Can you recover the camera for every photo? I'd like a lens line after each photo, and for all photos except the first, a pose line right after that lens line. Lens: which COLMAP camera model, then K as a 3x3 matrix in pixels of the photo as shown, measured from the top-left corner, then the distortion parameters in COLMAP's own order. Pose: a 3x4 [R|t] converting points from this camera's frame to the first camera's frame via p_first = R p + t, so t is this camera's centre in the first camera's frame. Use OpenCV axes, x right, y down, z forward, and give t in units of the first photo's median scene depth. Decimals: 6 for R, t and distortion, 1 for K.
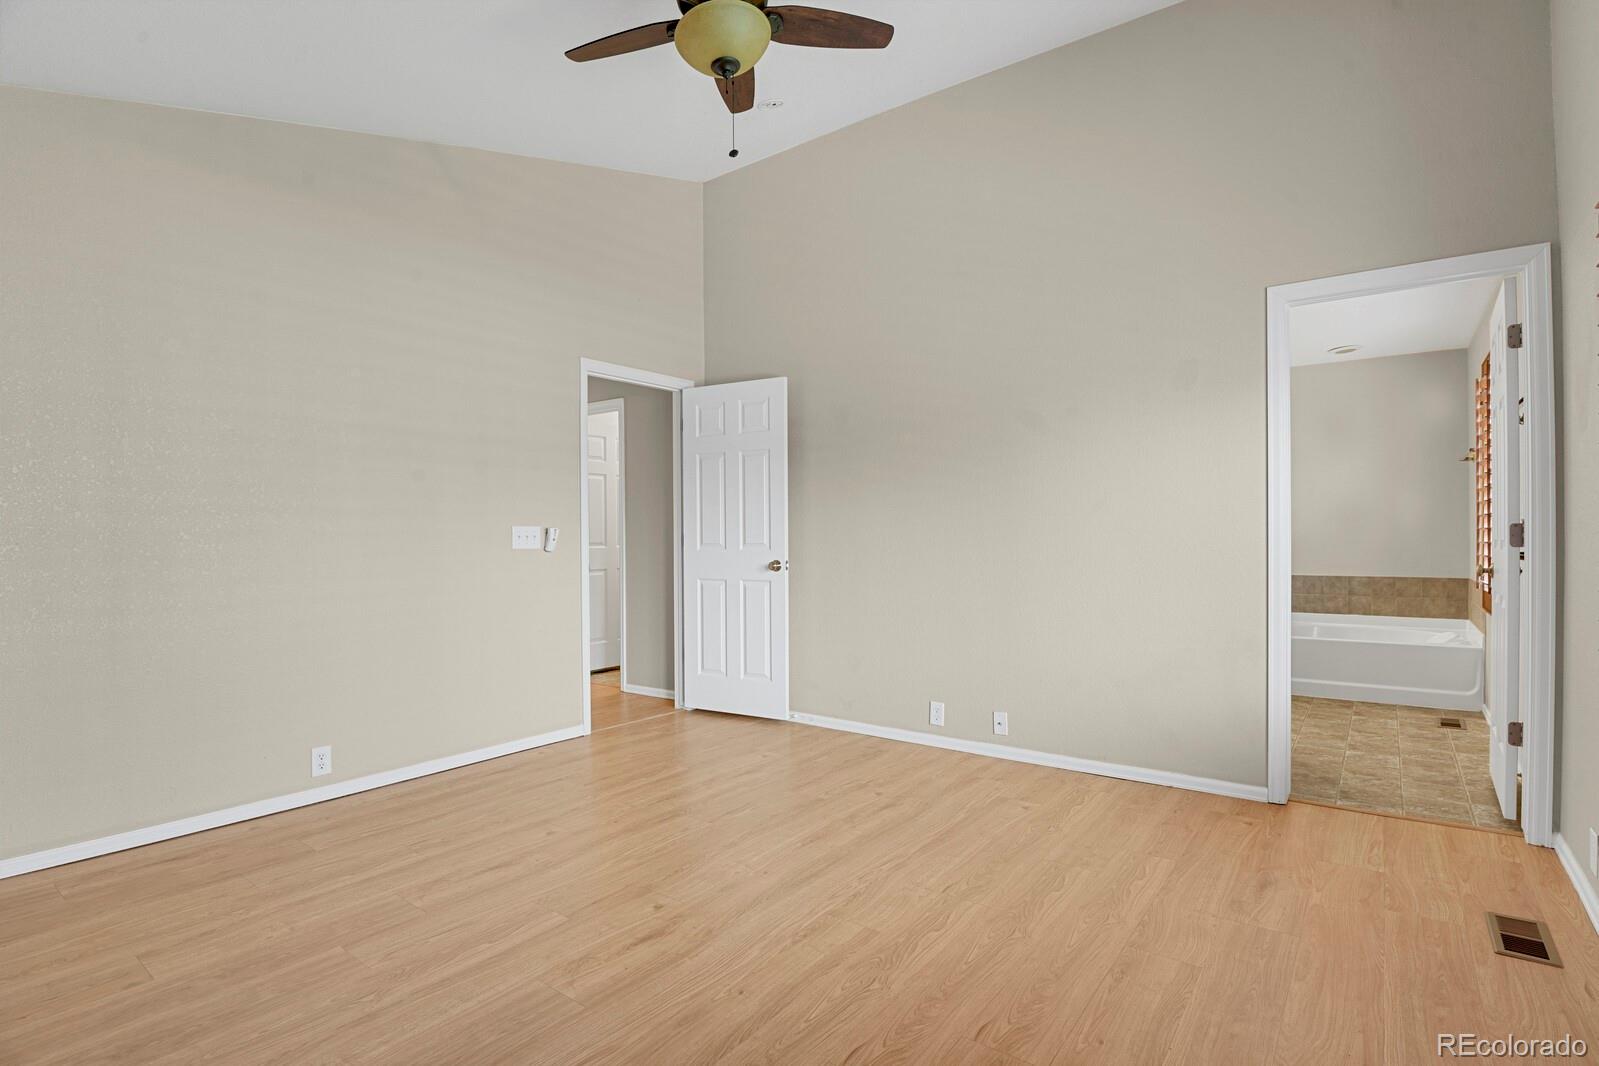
lens RADIAL K [[781.1, 0, 799.5], [0, 781.1, 533.0], [0, 0, 1]] dist [-0.020430, -0.008143]
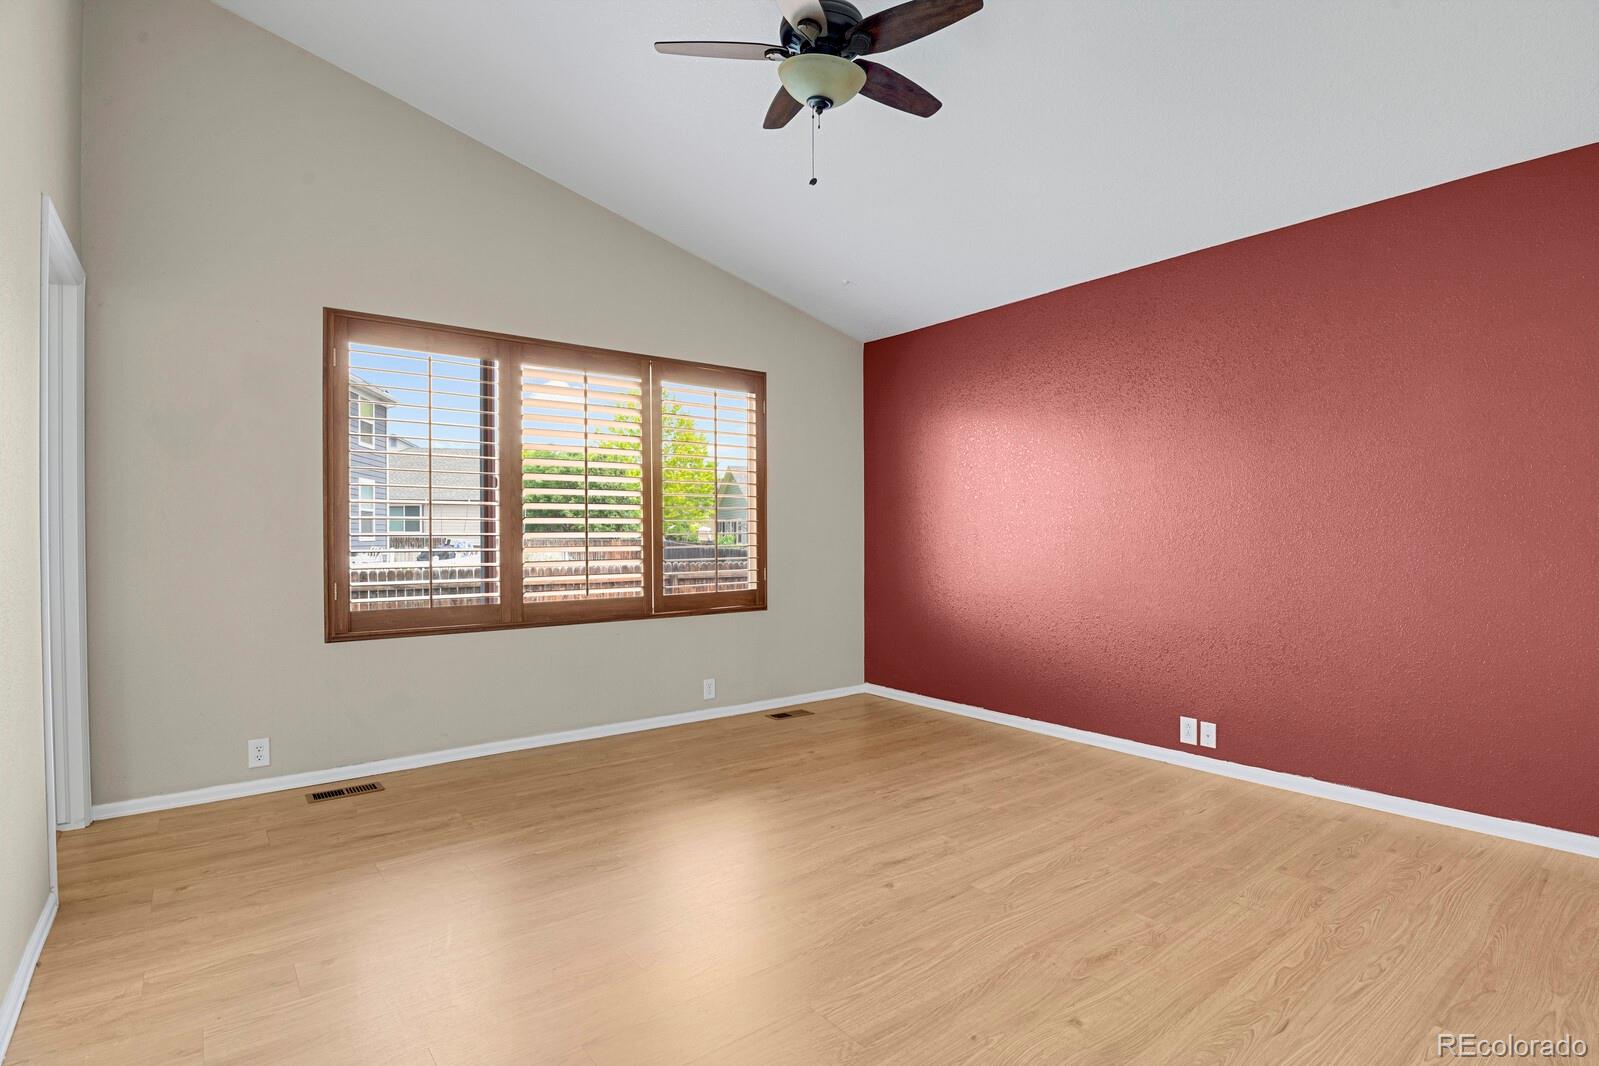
lens RADIAL K [[797.1, 0, 795.8], [0, 797.1, 538.0], [0, 0, 1]] dist [0.000260, -0.000432]
pose [[-0.964746, 0.007559, 0.263073, -0.331845], [0.006634, 0.999968, -0.004402, 0.014224], [-0.263098, -0.002501, -0.964766, 1.981243]]
